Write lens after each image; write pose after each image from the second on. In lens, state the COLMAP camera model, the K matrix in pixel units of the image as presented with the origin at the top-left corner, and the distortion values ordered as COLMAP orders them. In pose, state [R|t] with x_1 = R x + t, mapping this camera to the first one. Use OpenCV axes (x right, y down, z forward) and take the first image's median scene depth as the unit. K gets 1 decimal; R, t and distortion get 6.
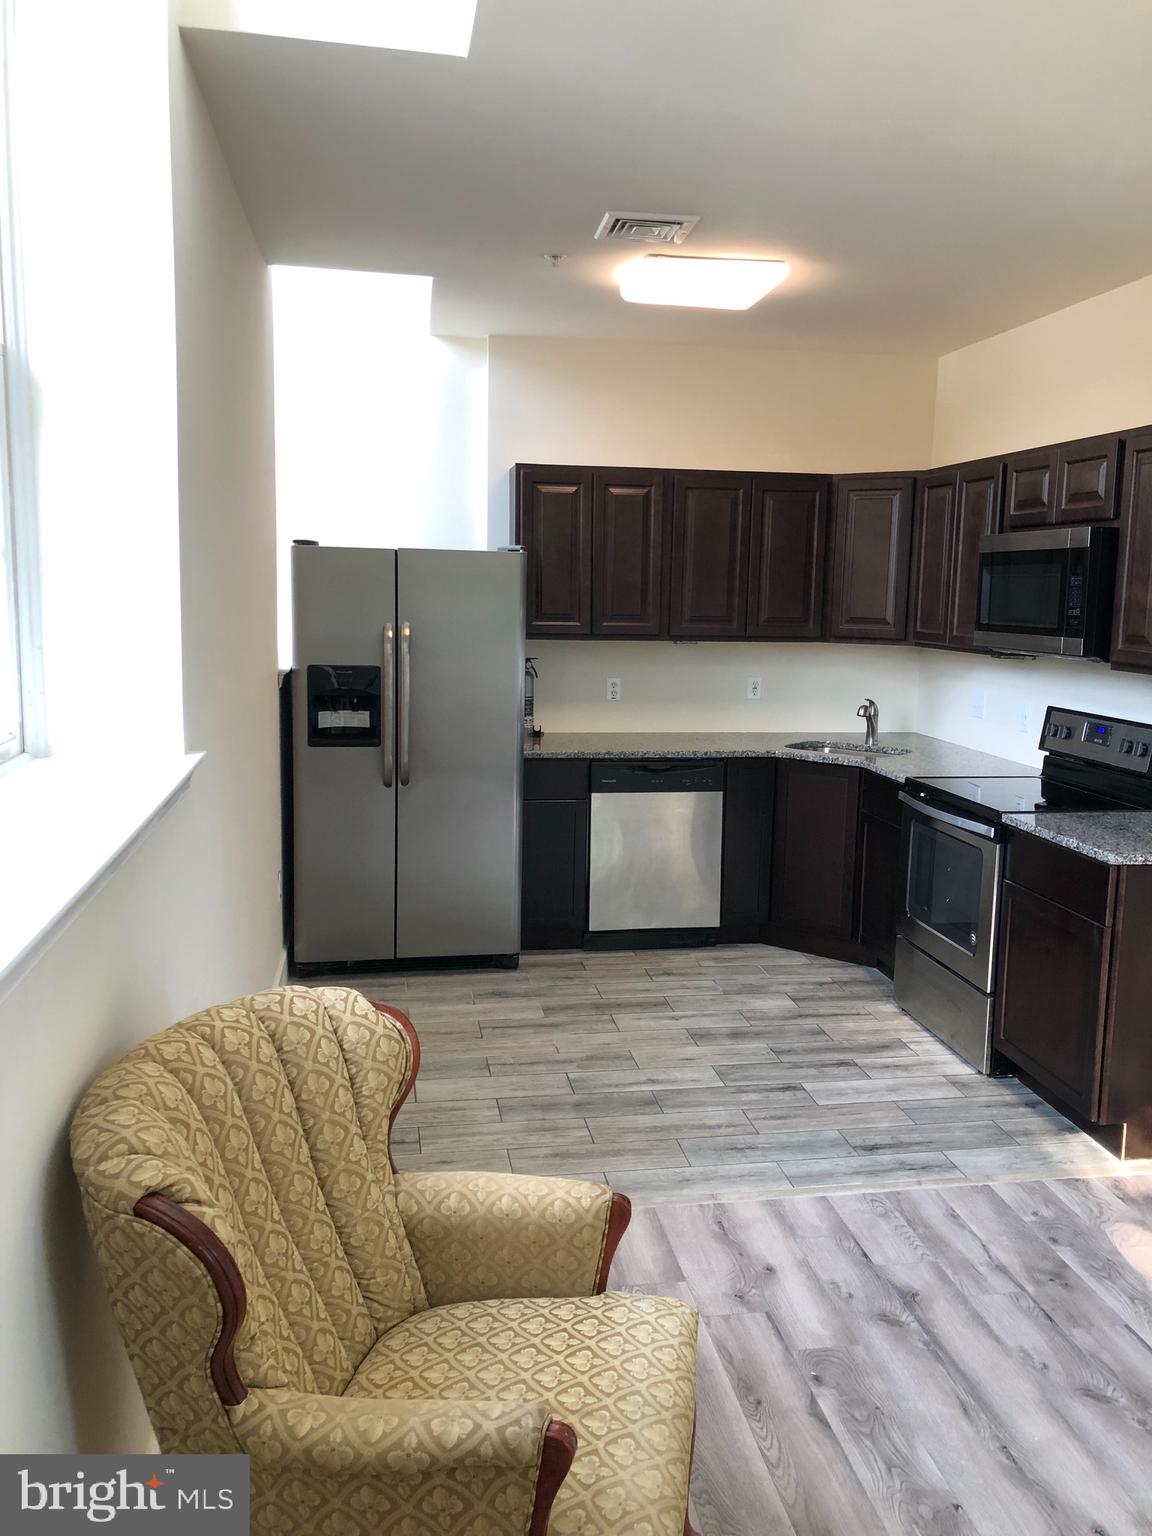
lens RADIAL K [[1257.8, 0, 594.2], [0, 1257.8, 761.2], [0, 0, 1]] dist [0.023791, -0.008546]
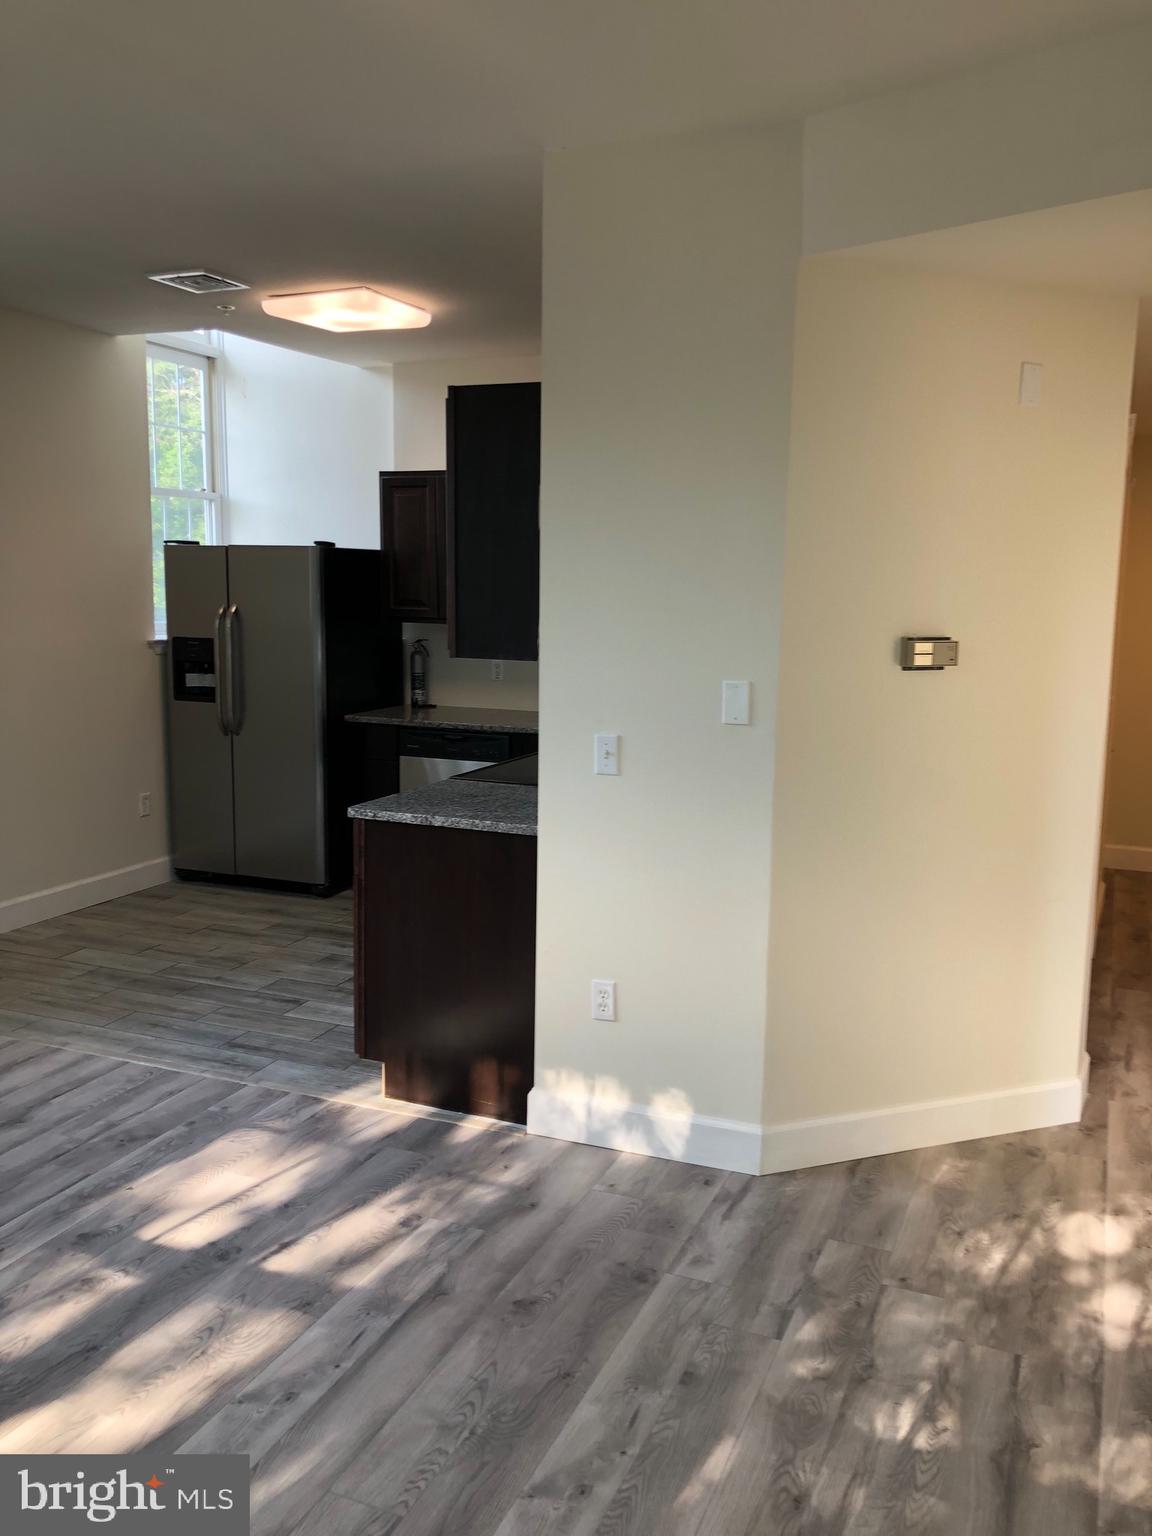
lens RADIAL K [[1257.8, 0, 597.2], [0, 1257.8, 749.3], [0, 0, 1]] dist [0.023791, -0.008546]
pose [[0.848927, 0.064747, -0.524529, 0.983552], [-0.073365, 0.997296, 0.004367, 0.002415], [0.523393, 0.034775, 0.851382, 0.151141]]
